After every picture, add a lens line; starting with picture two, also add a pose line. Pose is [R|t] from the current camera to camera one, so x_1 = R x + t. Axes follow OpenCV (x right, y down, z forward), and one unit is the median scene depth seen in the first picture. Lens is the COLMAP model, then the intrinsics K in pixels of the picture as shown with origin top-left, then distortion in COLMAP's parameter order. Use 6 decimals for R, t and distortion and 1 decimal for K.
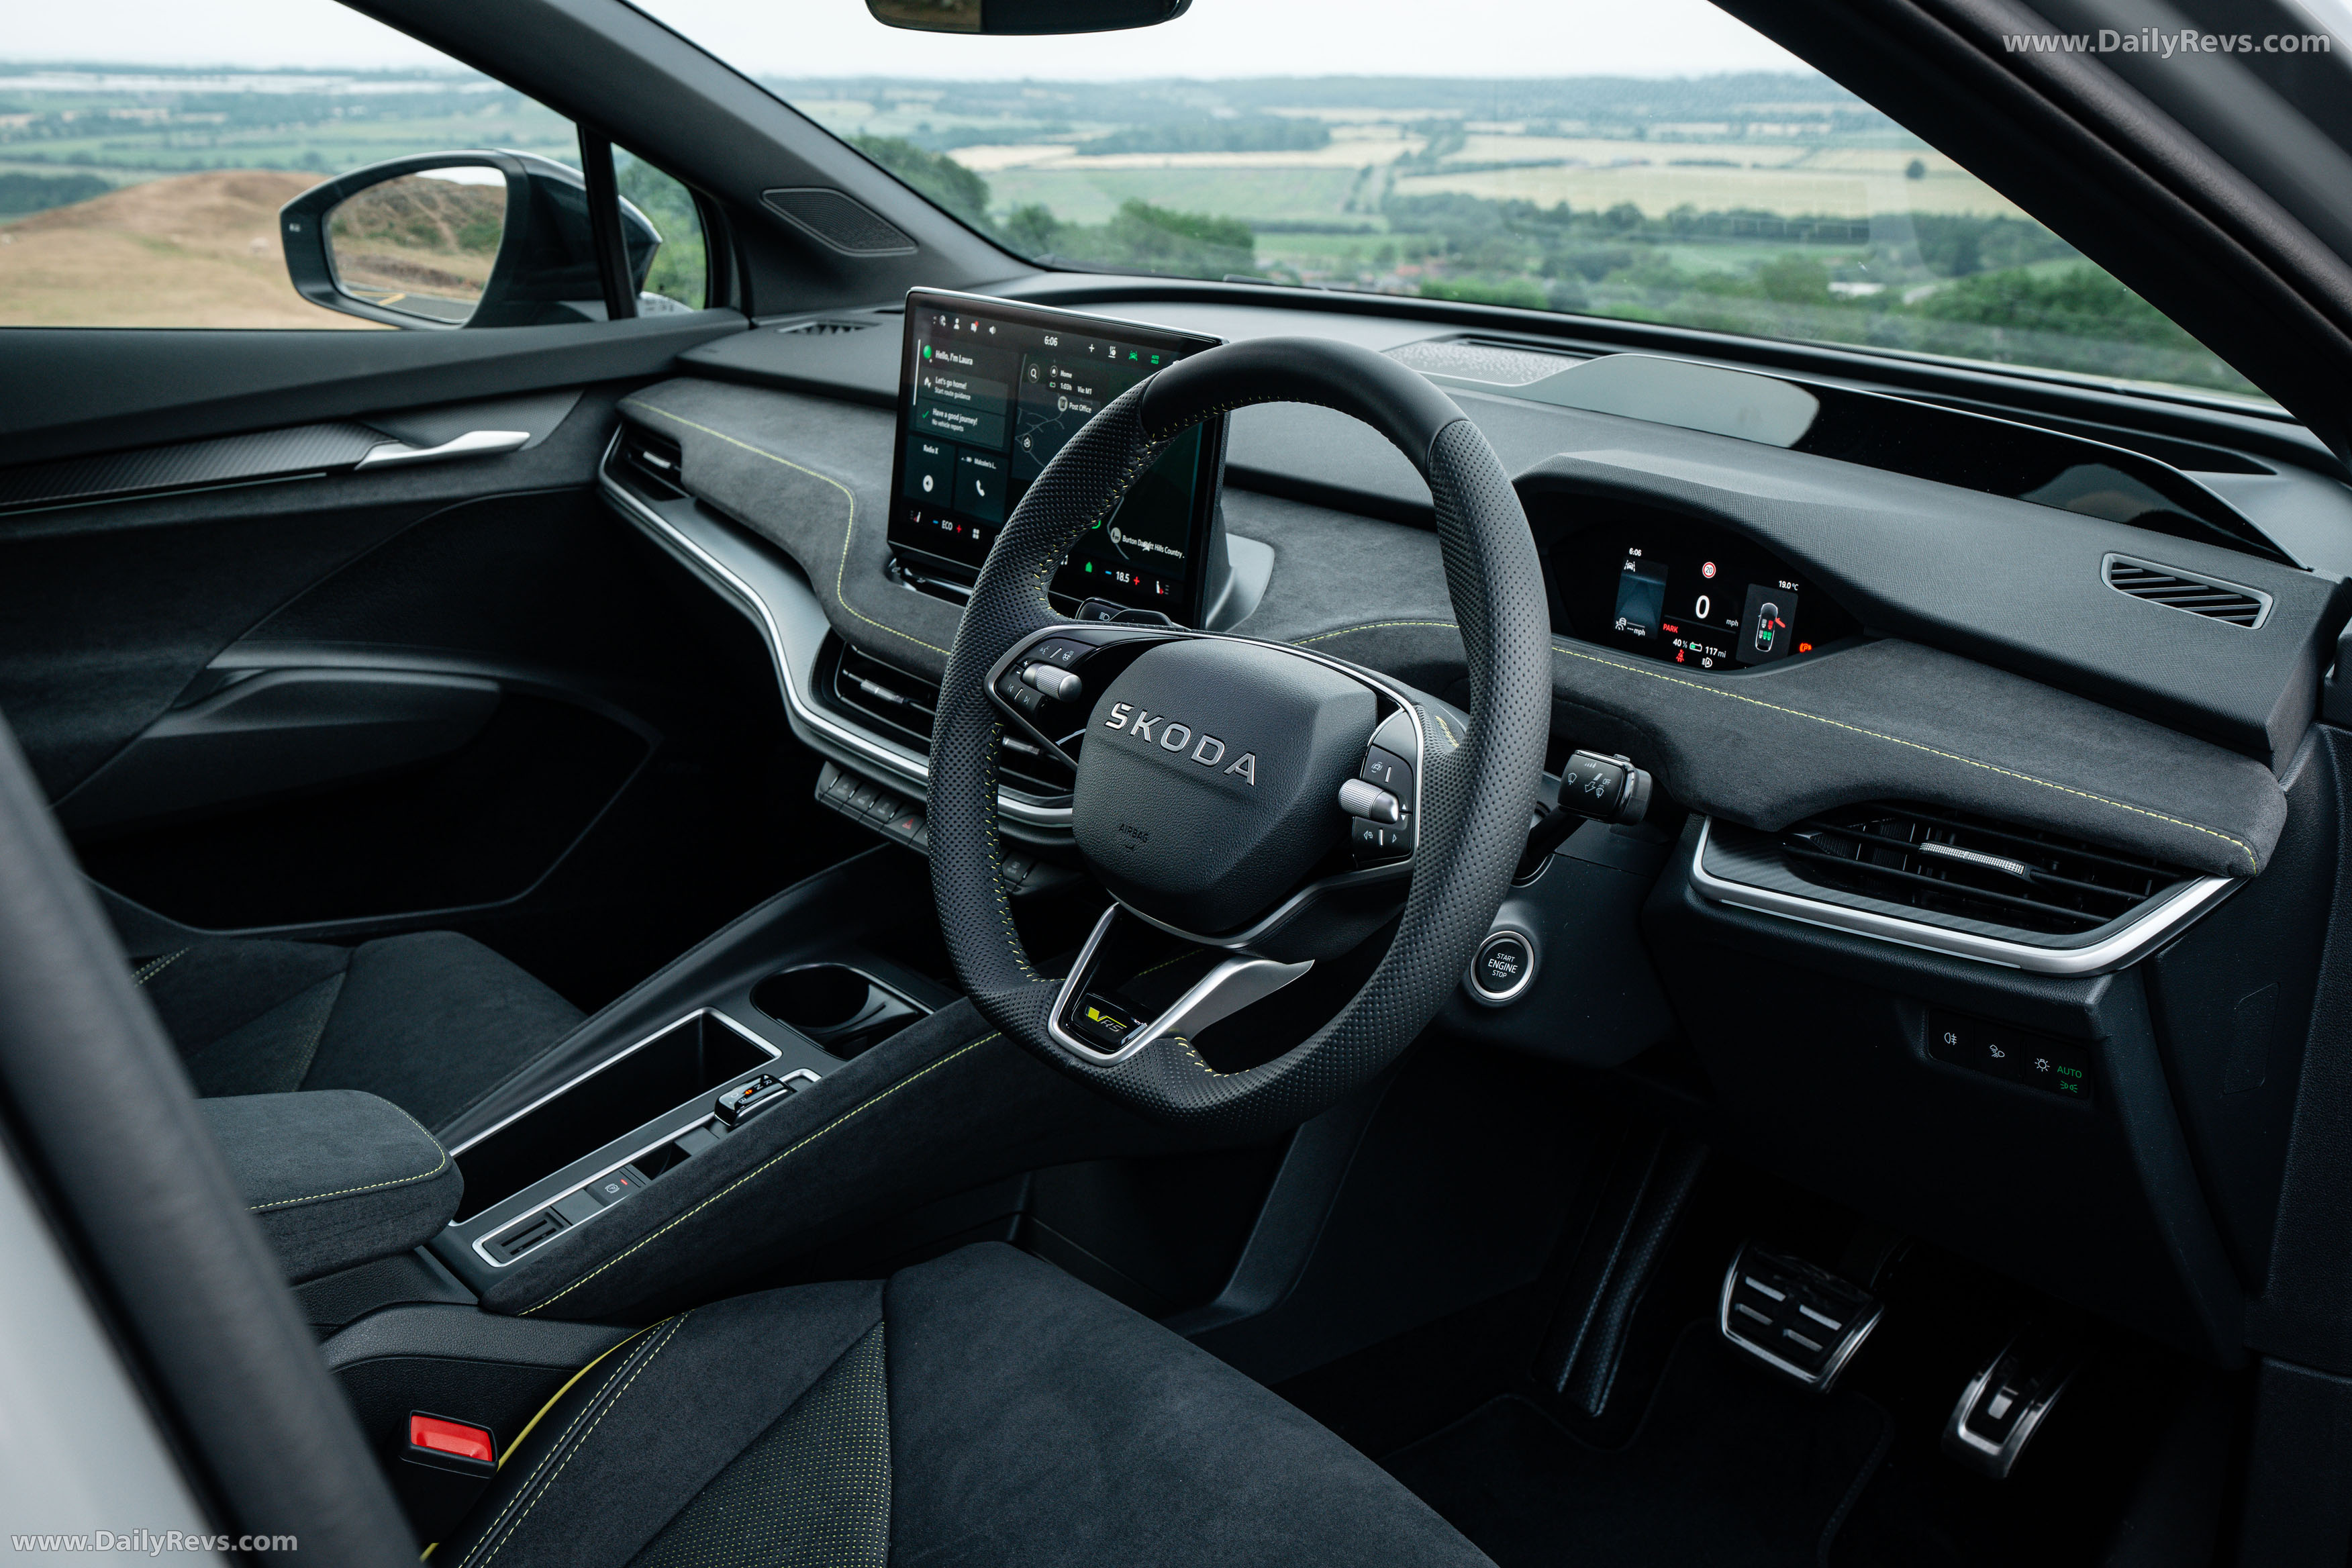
lens RADIAL K [[2267.0, 0, 1176.0], [0, 2267.0, 784.0], [0, 0, 1]] dist [0.073199, 0.001955]
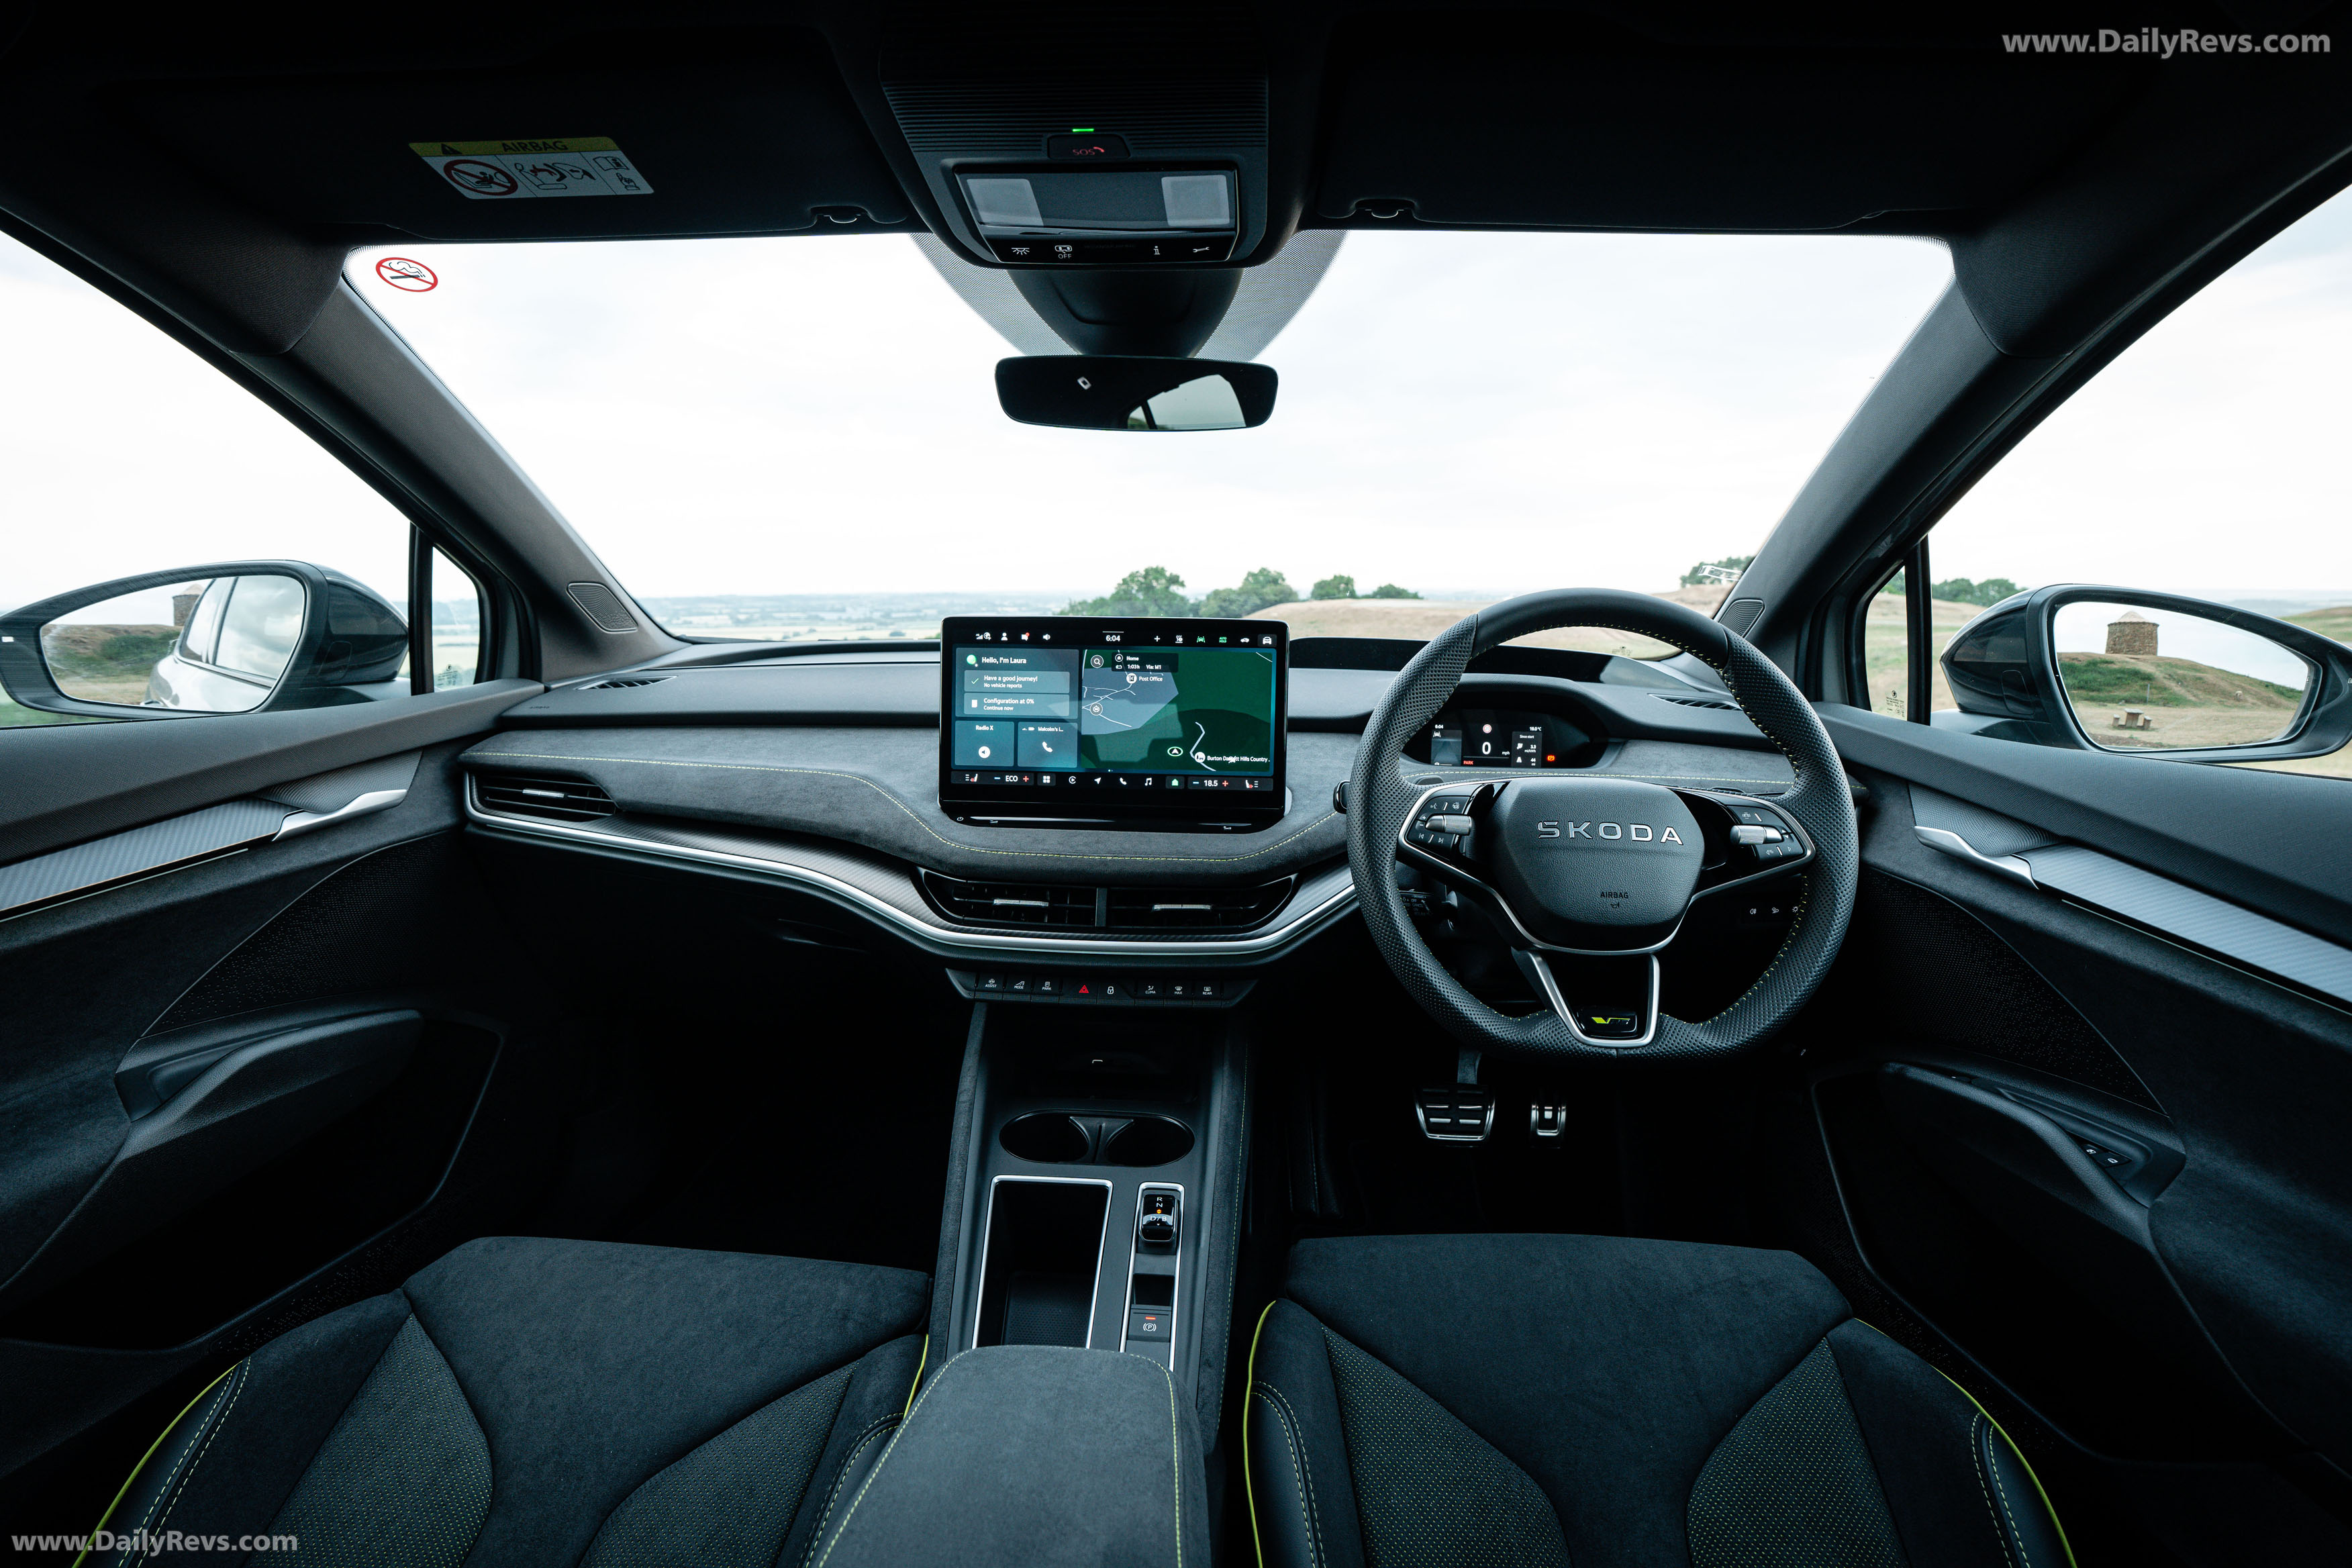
lens RADIAL K [[1075.2, 0, 1176.0], [0, 1075.2, 784.0], [0, 0, 1]] dist [-0.042949, -0.000196]
pose [[0.688580, -0.137753, 0.711957, -0.494897], [0.226822, 0.973442, -0.031028, -0.066642], [-0.688774, 0.182853, 0.701538, 0.463720]]
